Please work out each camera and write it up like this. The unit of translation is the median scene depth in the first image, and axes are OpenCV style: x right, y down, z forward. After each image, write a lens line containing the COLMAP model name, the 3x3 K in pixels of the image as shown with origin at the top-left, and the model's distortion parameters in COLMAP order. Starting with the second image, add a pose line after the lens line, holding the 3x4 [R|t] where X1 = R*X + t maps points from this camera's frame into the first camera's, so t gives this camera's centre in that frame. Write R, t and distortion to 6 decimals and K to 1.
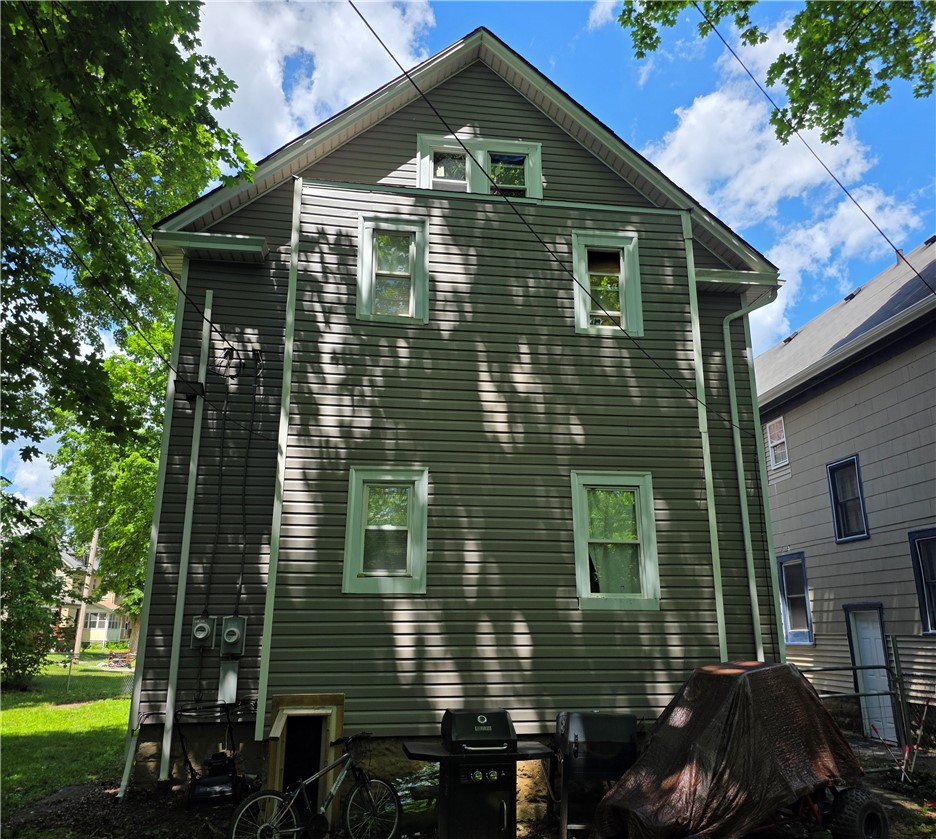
lens RADIAL K [[734.1, 0, 472.8], [0, 734.1, 425.7], [0, 0, 1]] dist [0.089524, -0.083924]
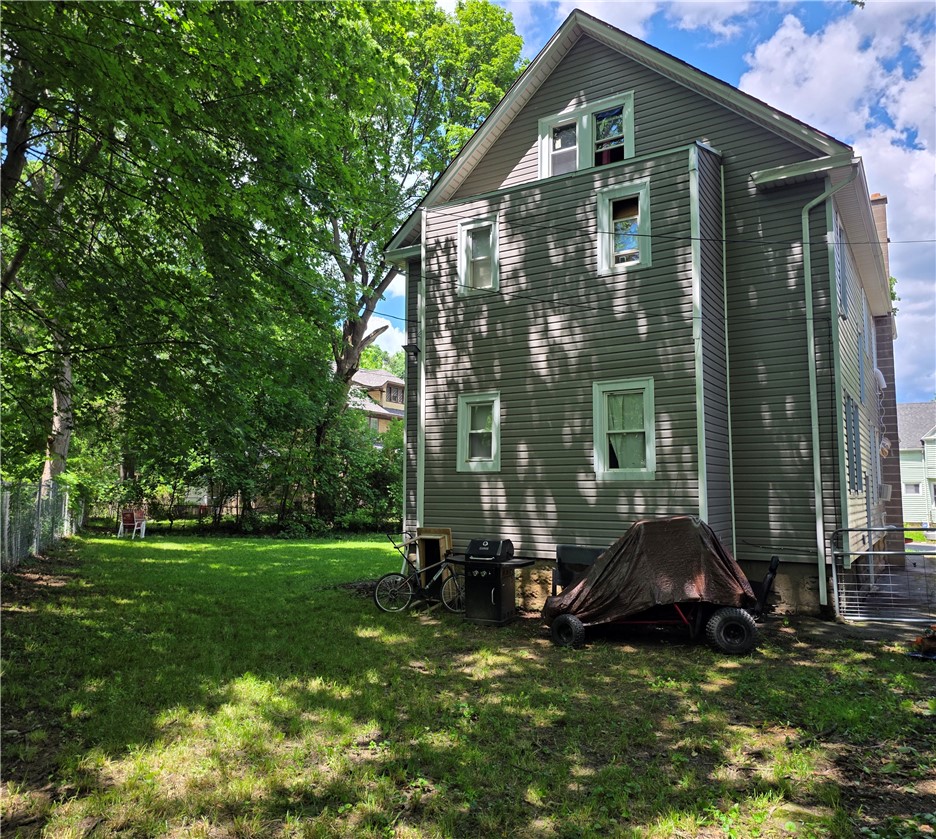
lens RADIAL K [[734.1, 0, 469.9], [0, 734.1, 417.2], [0, 0, 1]] dist [0.089524, -0.083924]
pose [[0.771445, -0.062997, -0.633170, 0.802101], [0.164543, 0.980991, 0.102872, -0.052619], [0.614653, -0.183544, 0.767146, -0.199068]]
